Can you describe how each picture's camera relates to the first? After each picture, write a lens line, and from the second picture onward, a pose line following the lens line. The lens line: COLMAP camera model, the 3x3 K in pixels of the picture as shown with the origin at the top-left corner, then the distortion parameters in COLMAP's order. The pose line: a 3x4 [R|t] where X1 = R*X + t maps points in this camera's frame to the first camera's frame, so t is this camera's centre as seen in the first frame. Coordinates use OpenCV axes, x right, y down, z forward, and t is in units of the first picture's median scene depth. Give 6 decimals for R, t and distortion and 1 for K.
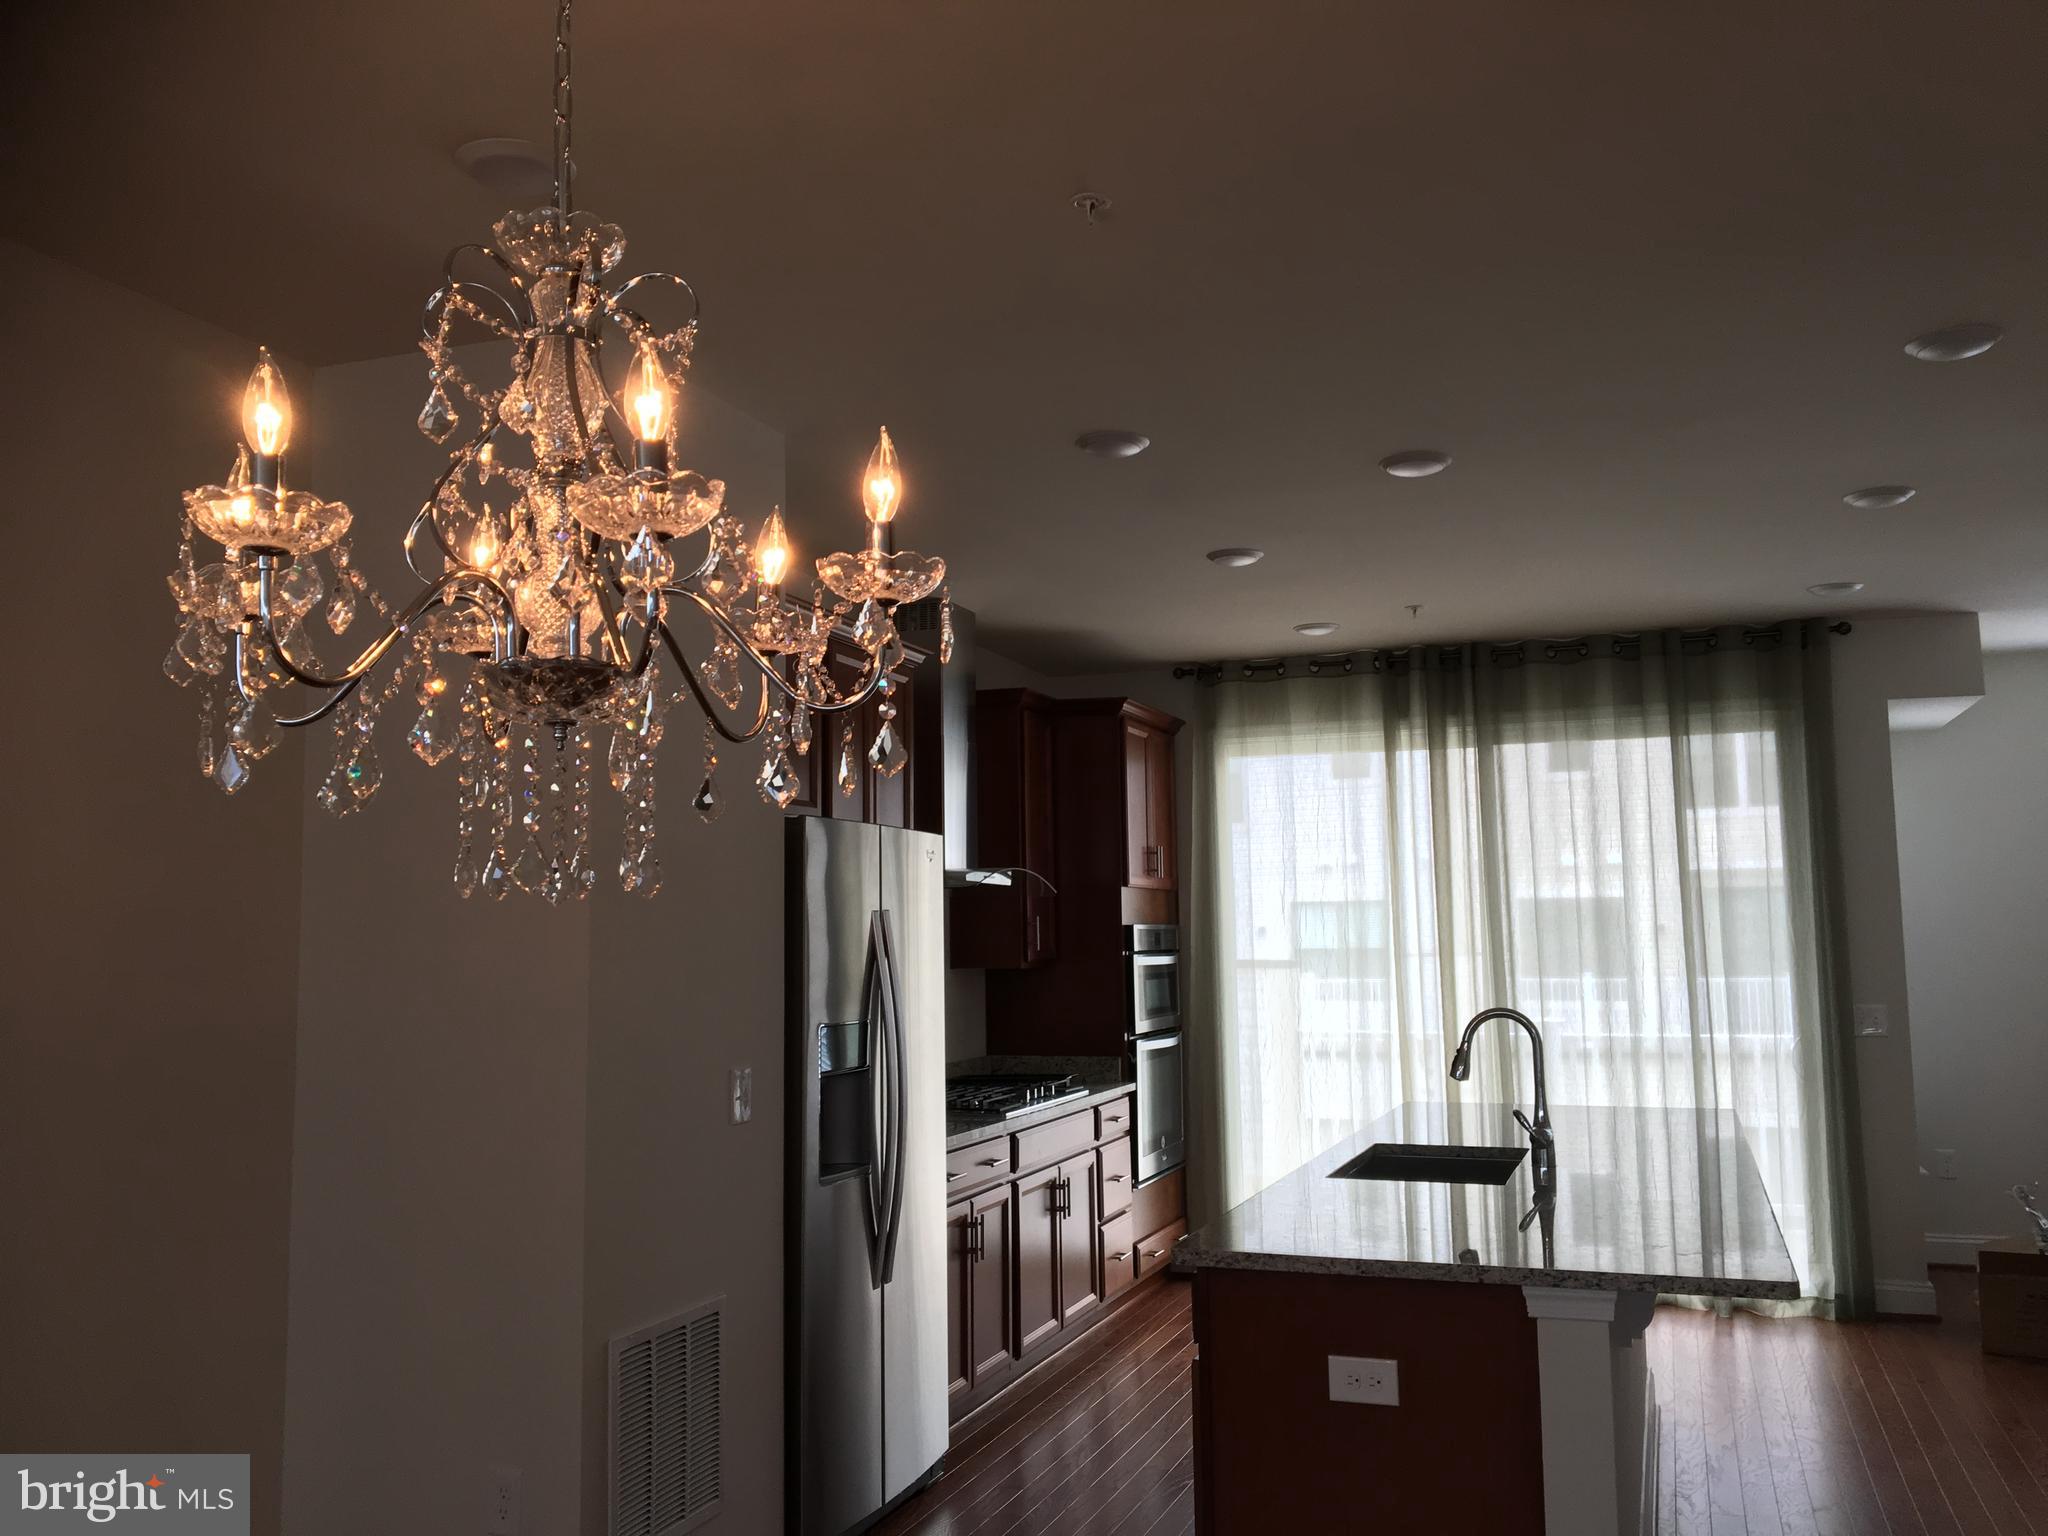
lens RADIAL K [[1688.8, 0, 1024.0], [0, 1688.8, 768.0], [0, 0, 1]] dist [0.081395, -0.002944]
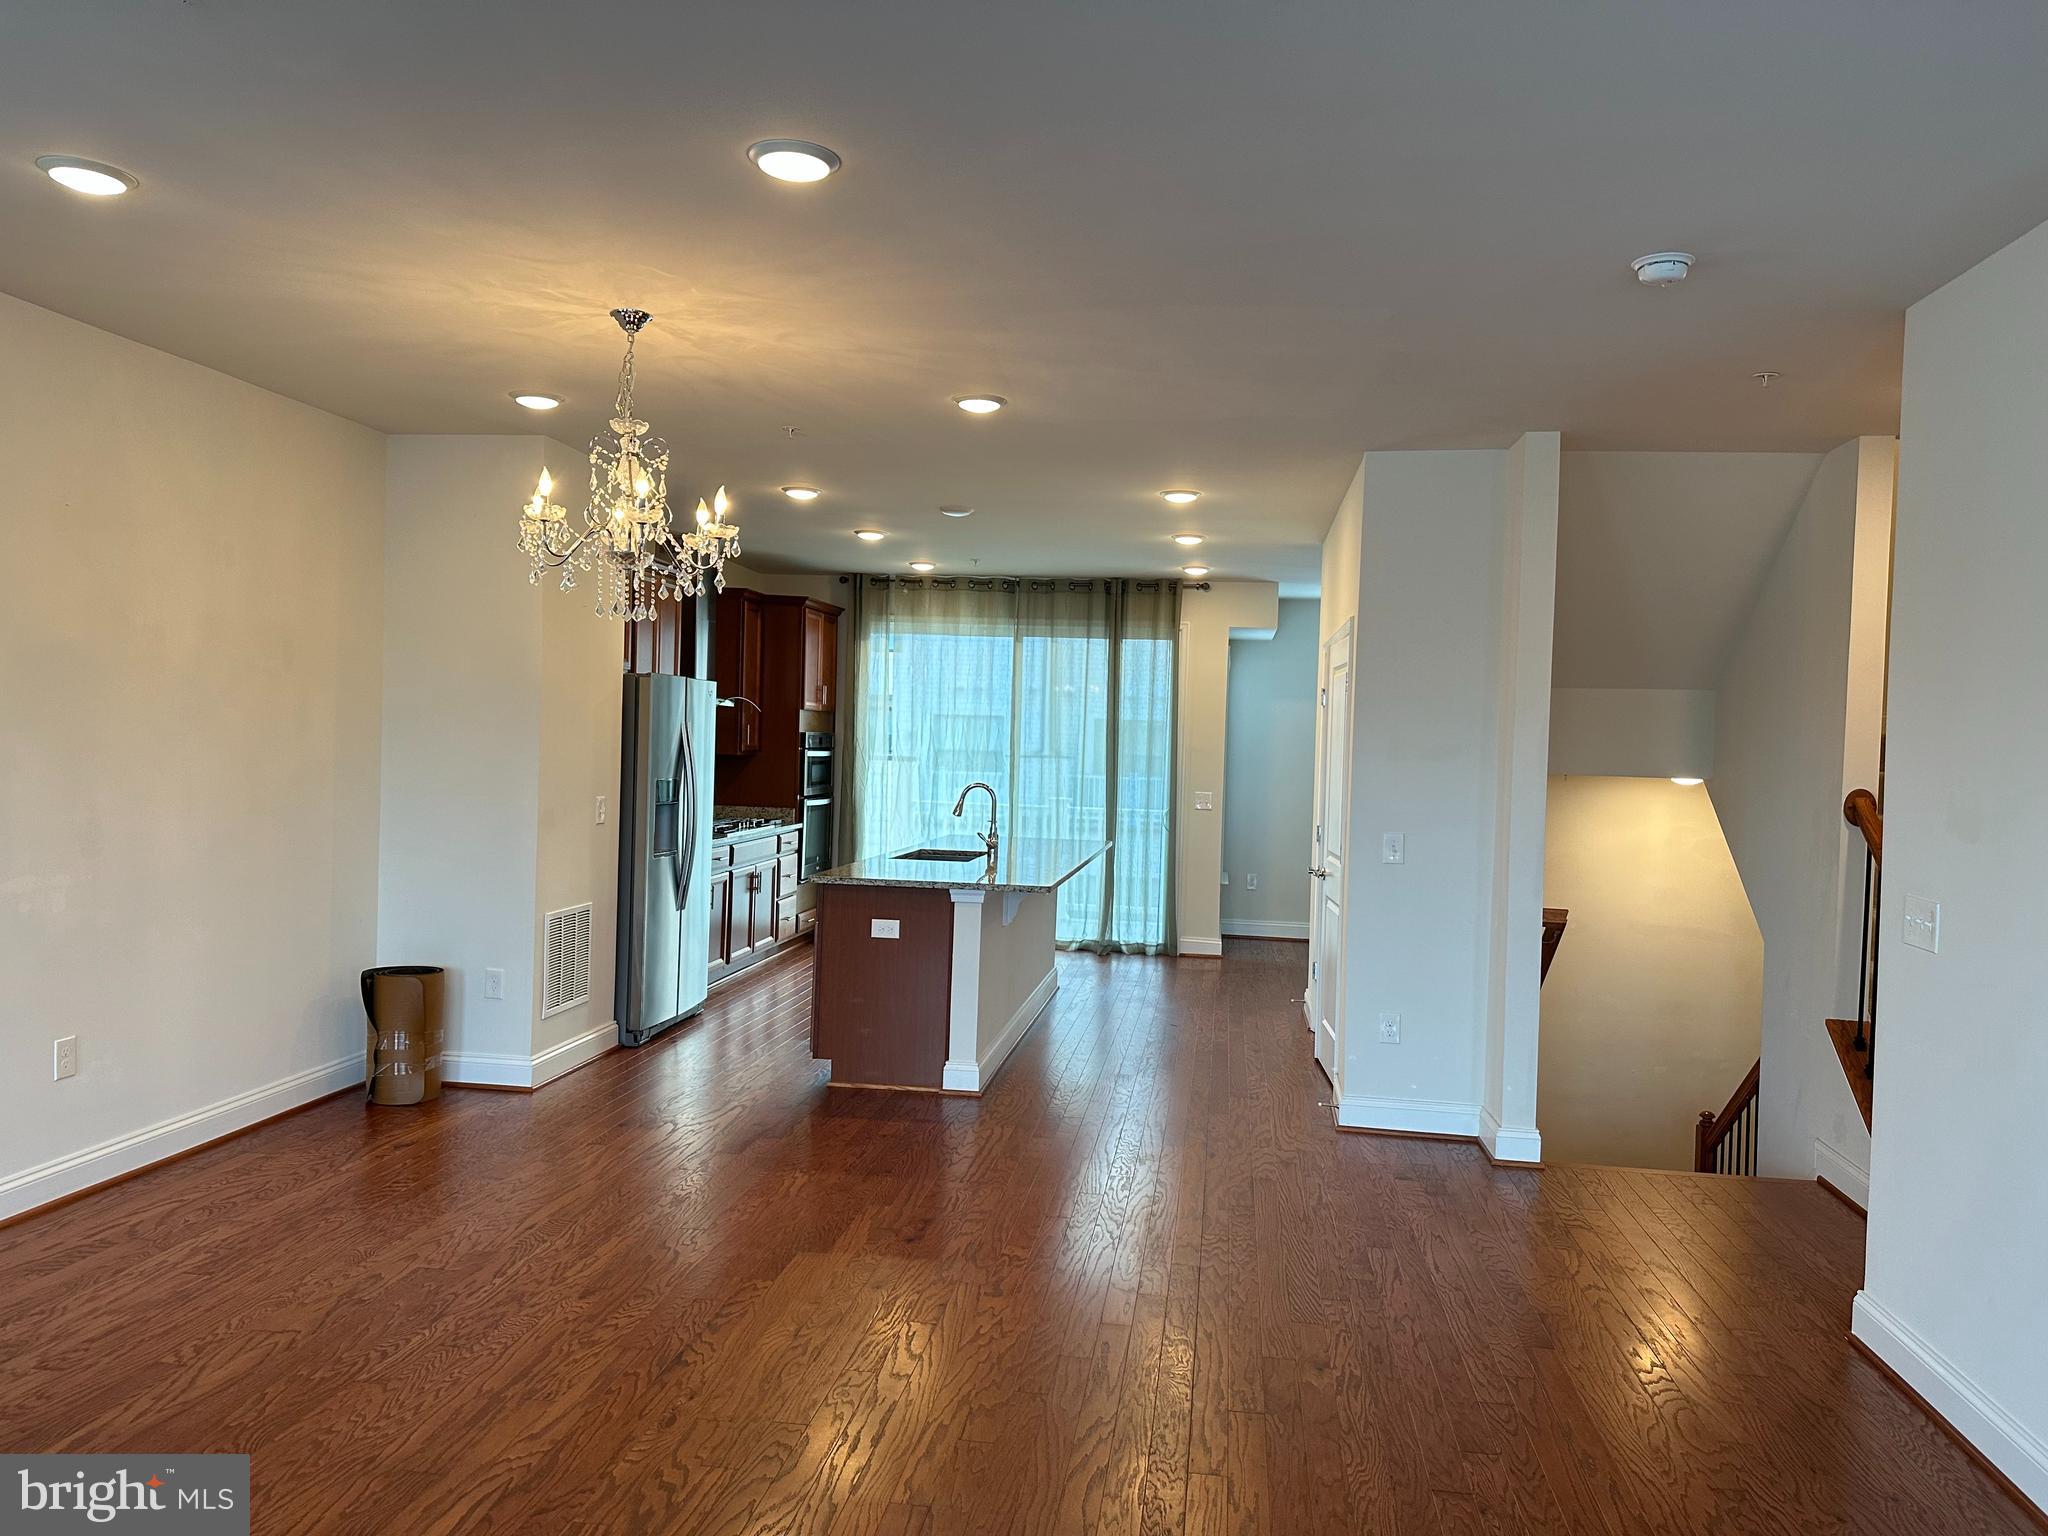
lens RADIAL K [[1425.0, 0, 1024.0], [0, 1425.0, 768.0], [0, 0, 1]] dist [0.062520, -0.000345]
pose [[0.977441, 0.039557, 0.207471, -0.018566], [-0.064499, 0.991284, 0.114870, -0.055555], [-0.201119, -0.125660, 0.971473, -0.485388]]
